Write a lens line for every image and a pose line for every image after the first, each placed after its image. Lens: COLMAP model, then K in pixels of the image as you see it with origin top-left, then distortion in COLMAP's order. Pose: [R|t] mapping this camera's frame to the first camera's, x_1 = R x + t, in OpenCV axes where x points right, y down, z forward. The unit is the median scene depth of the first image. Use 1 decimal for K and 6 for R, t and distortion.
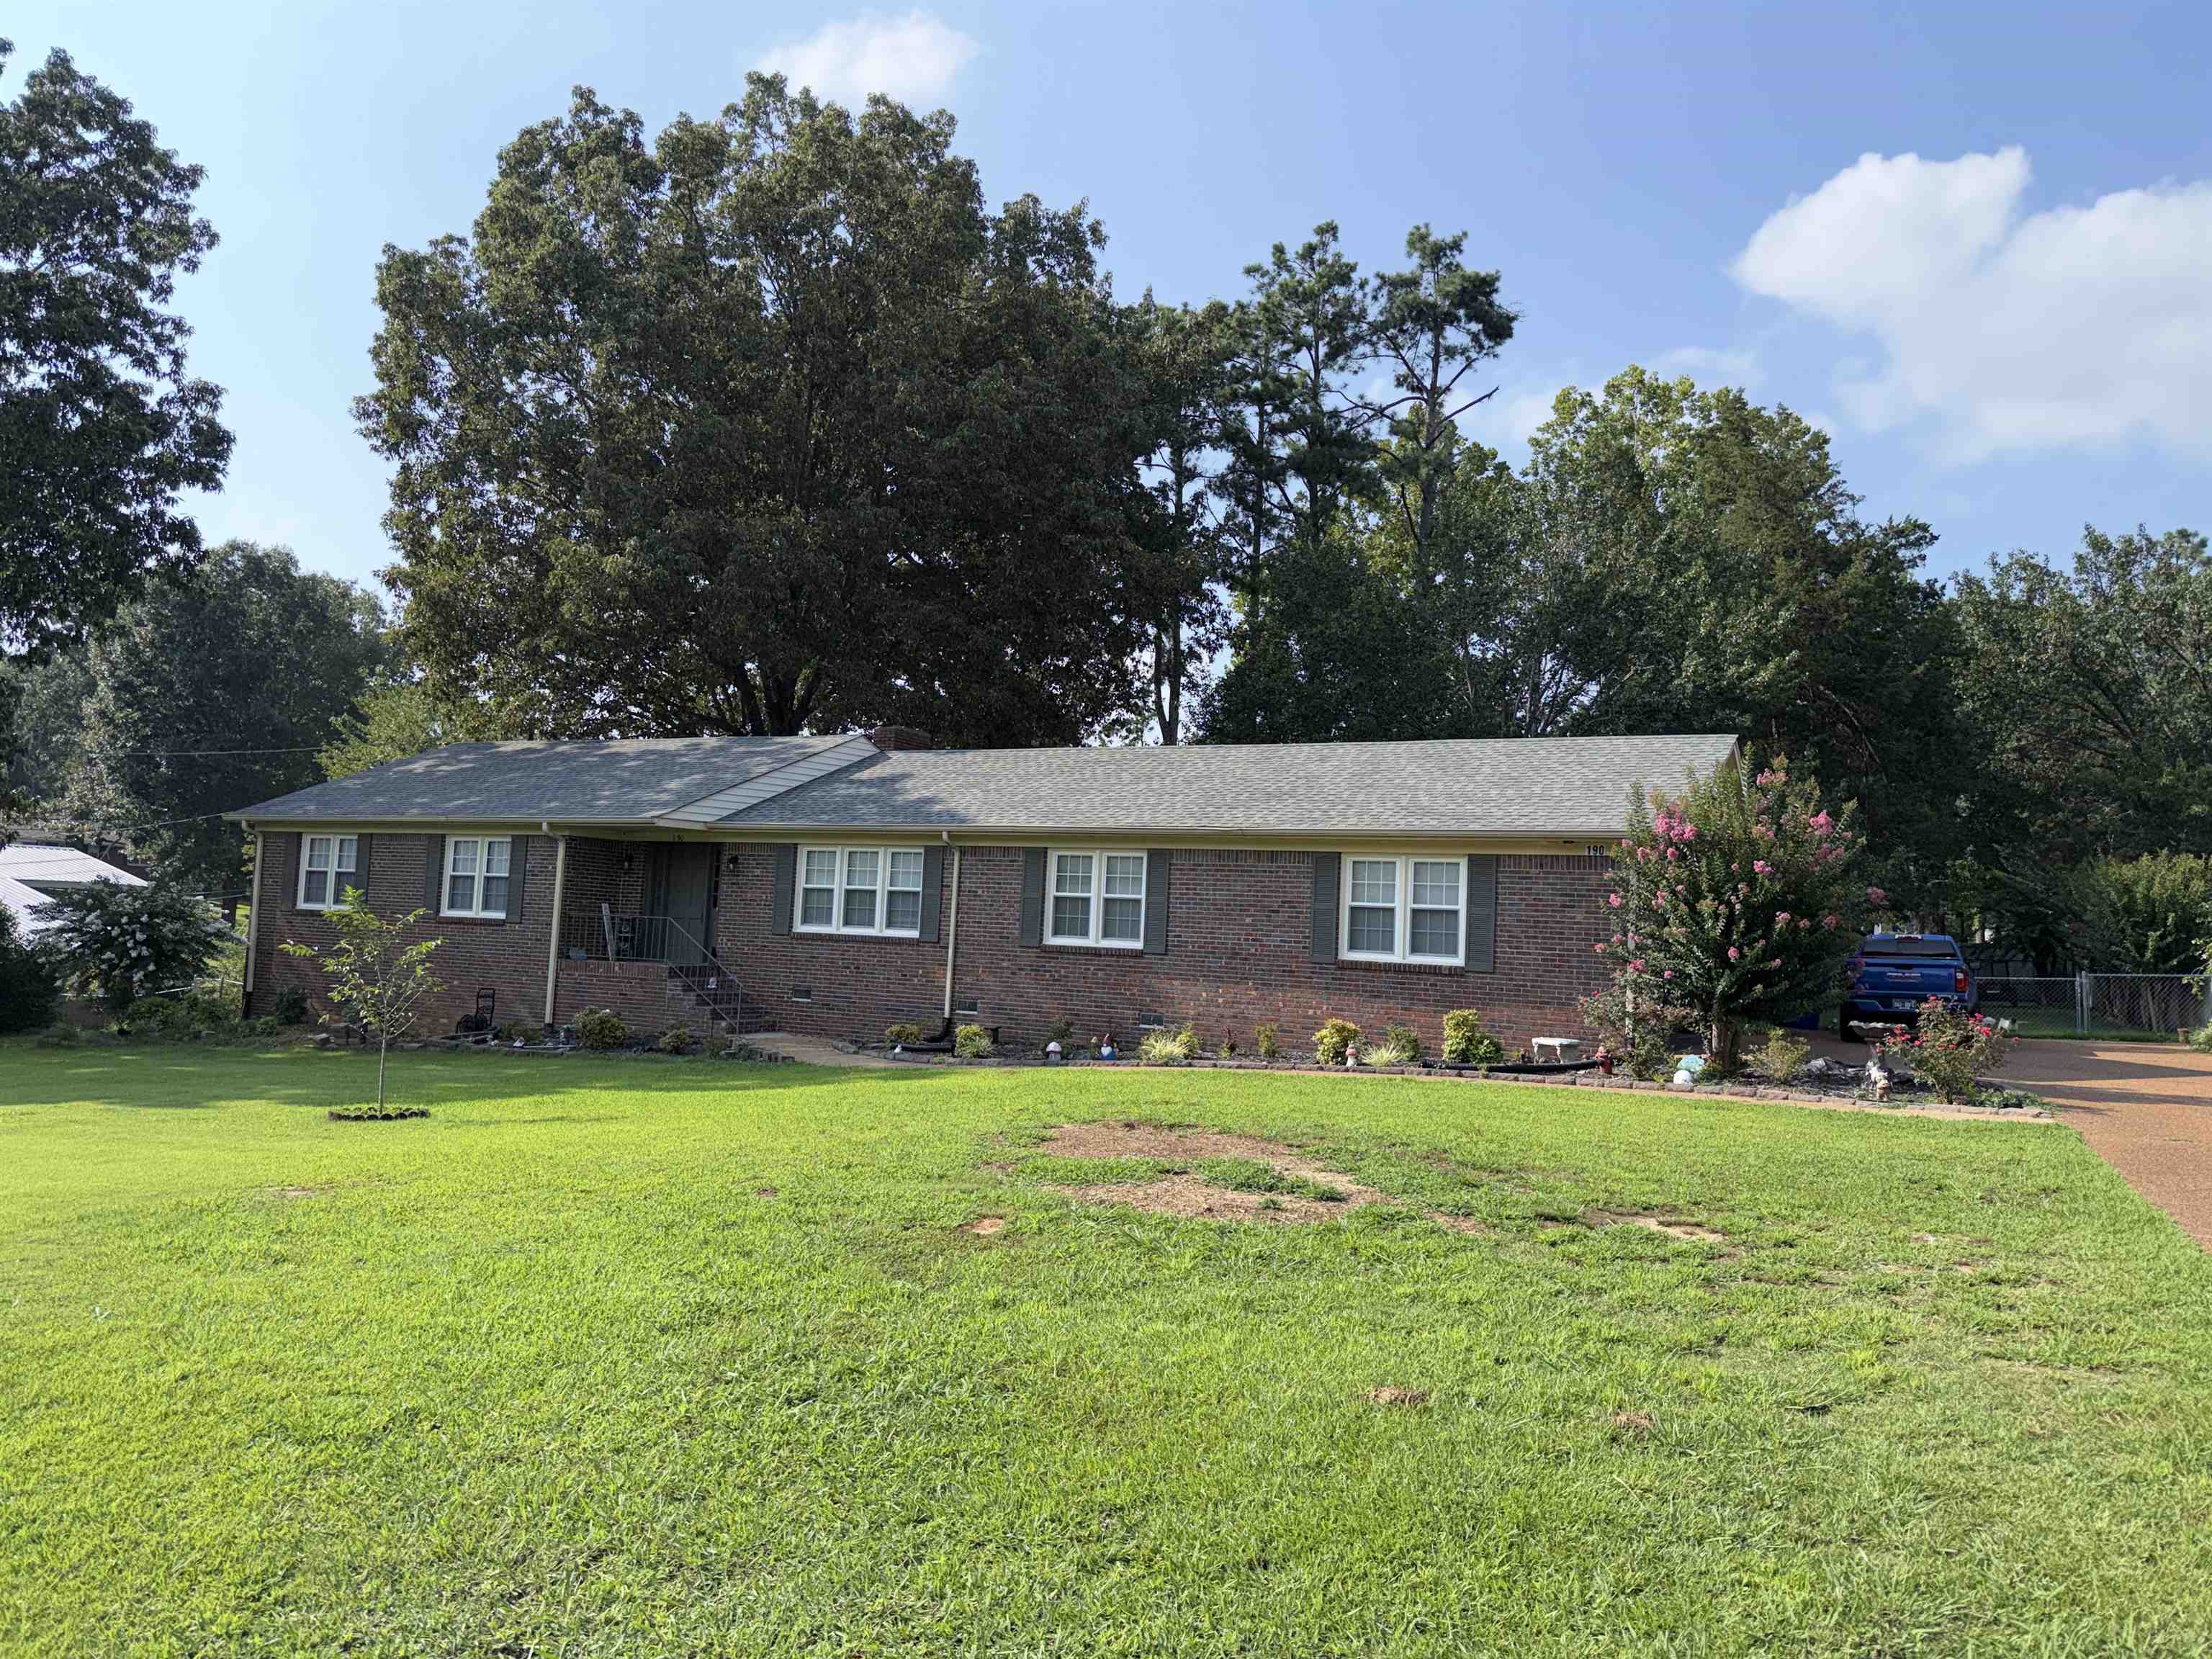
lens RADIAL K [[1515.9, 0, 1106.0], [0, 1515.9, 829.5], [0, 0, 1]] dist [0.120671, -0.120058]
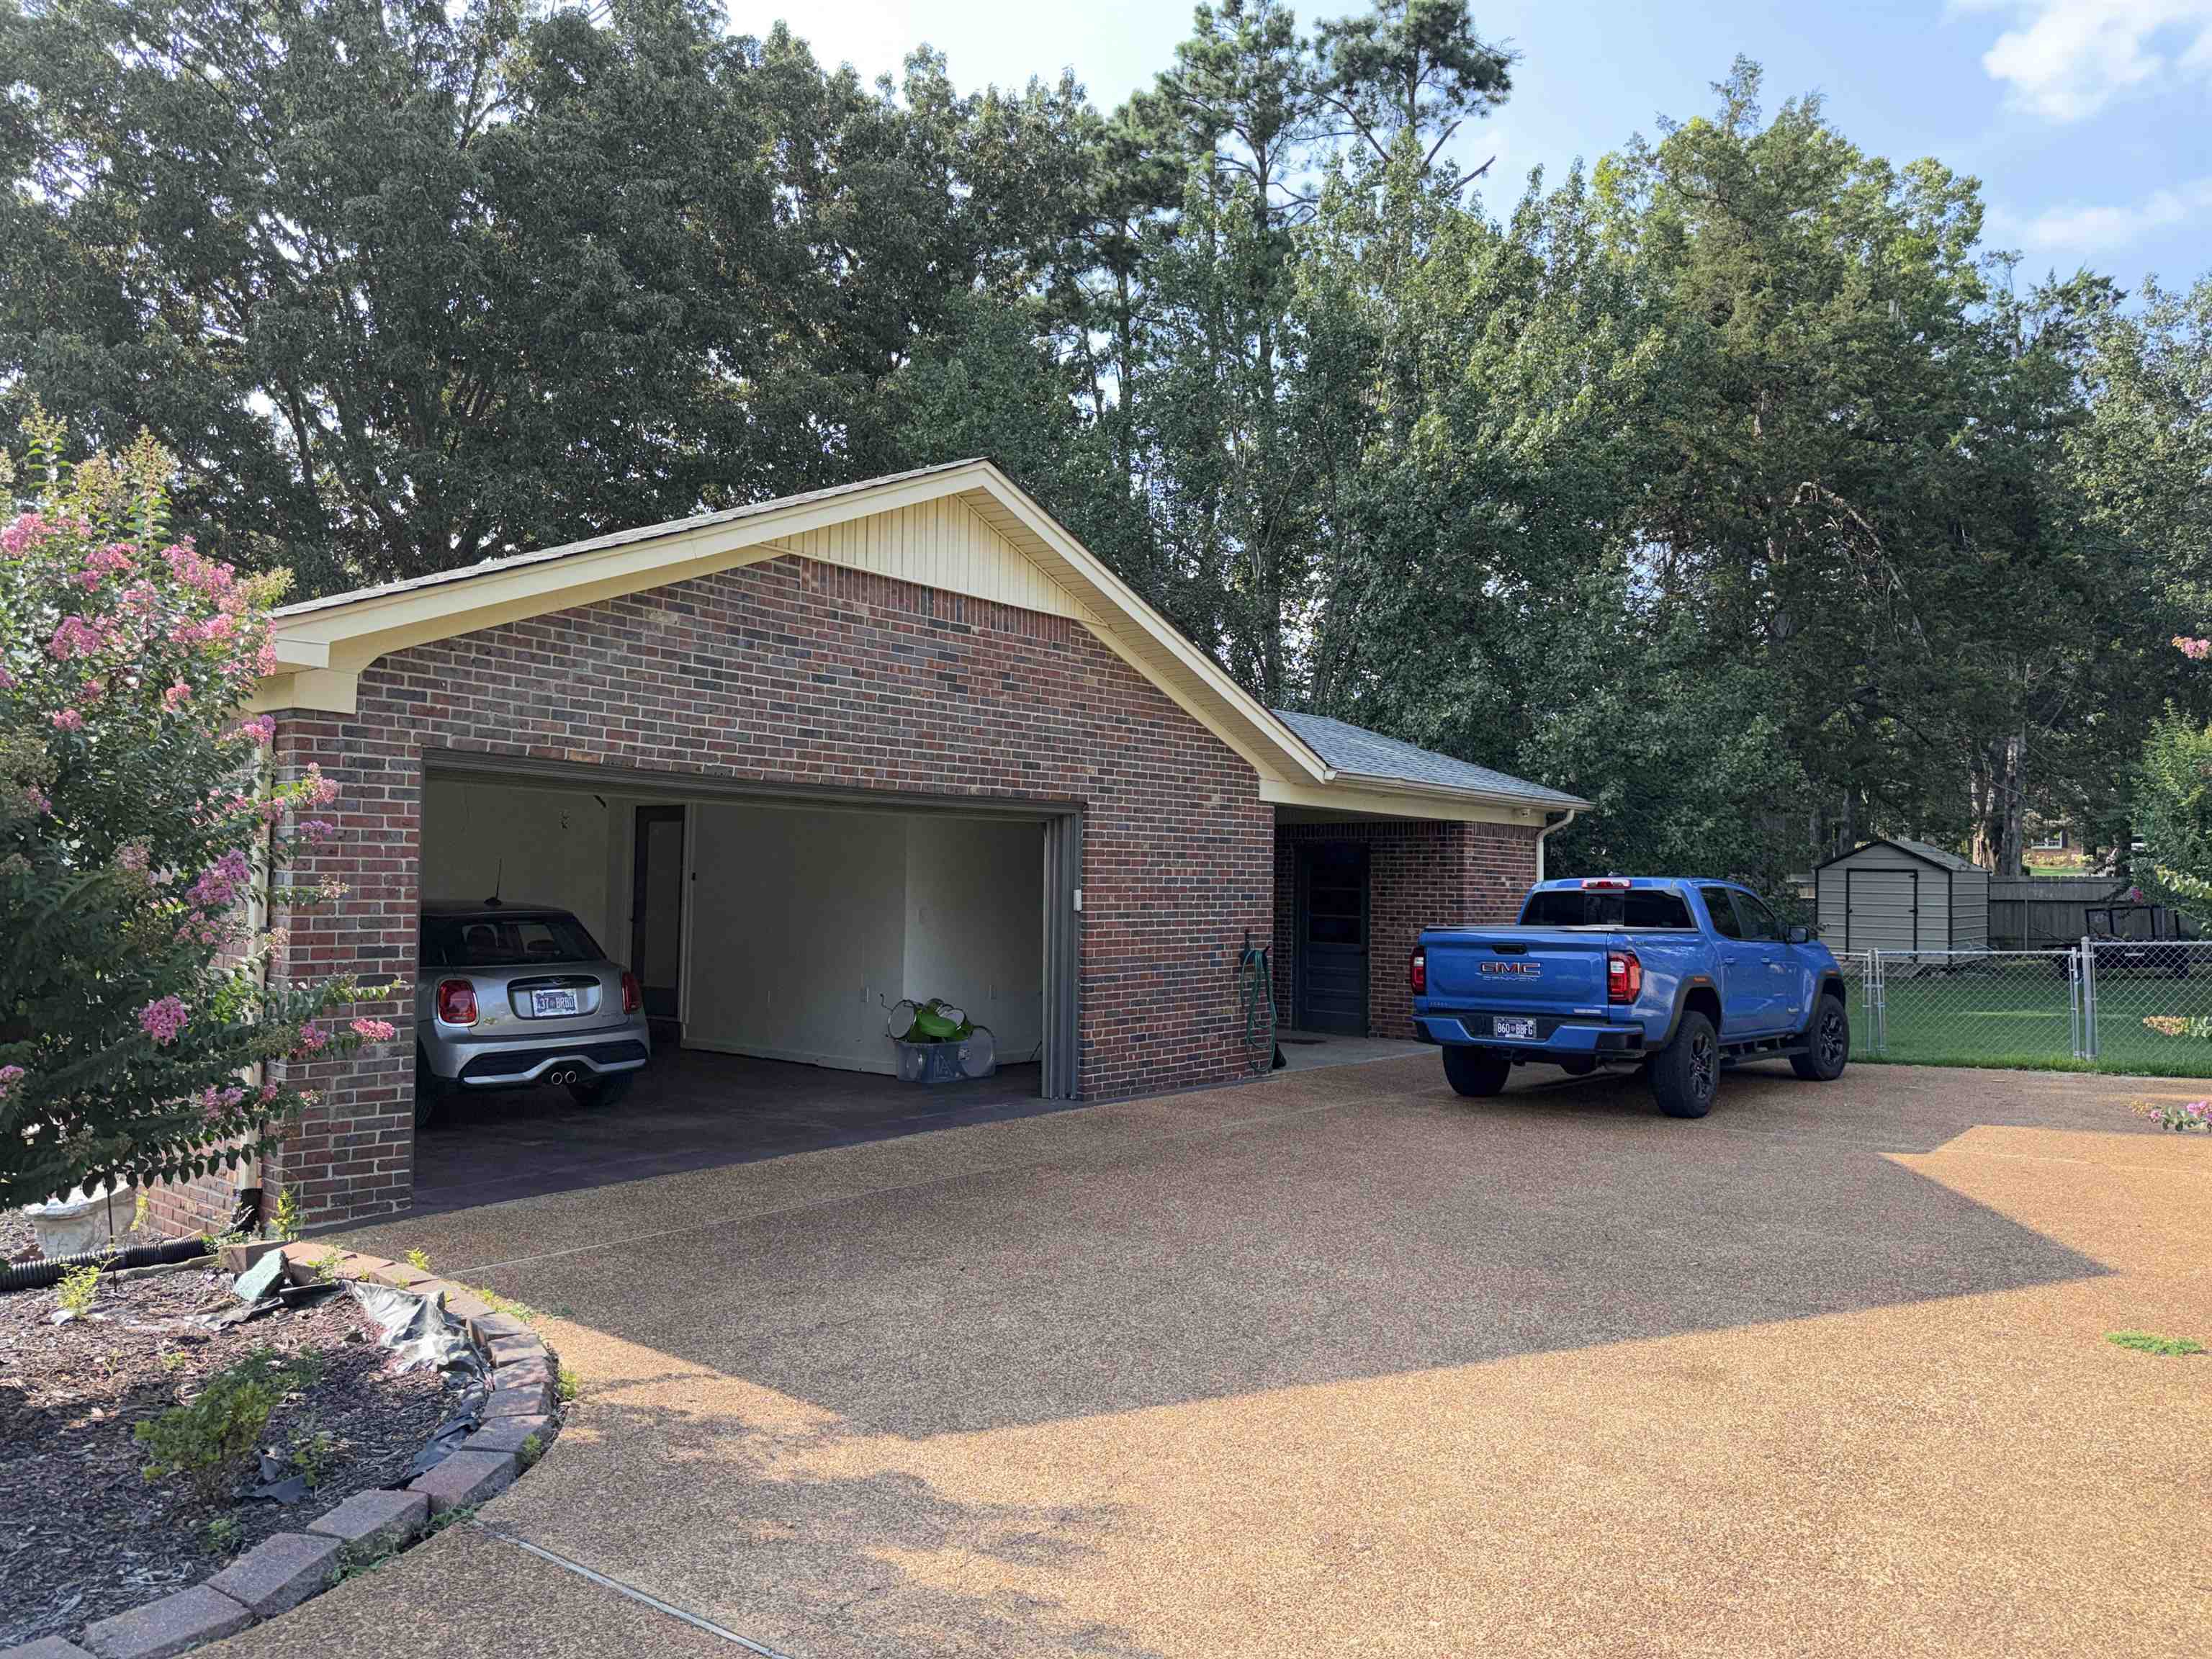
lens RADIAL K [[1518.8, 0, 1106.0], [0, 1518.8, 829.5], [0, 0, 1]] dist [0.005770, 0.002742]
pose [[0.983792, -0.047248, -0.172977, 0.276149], [0.054464, 0.997822, 0.037206, 0.007206], [0.170842, -0.046024, 0.984223, 0.331341]]
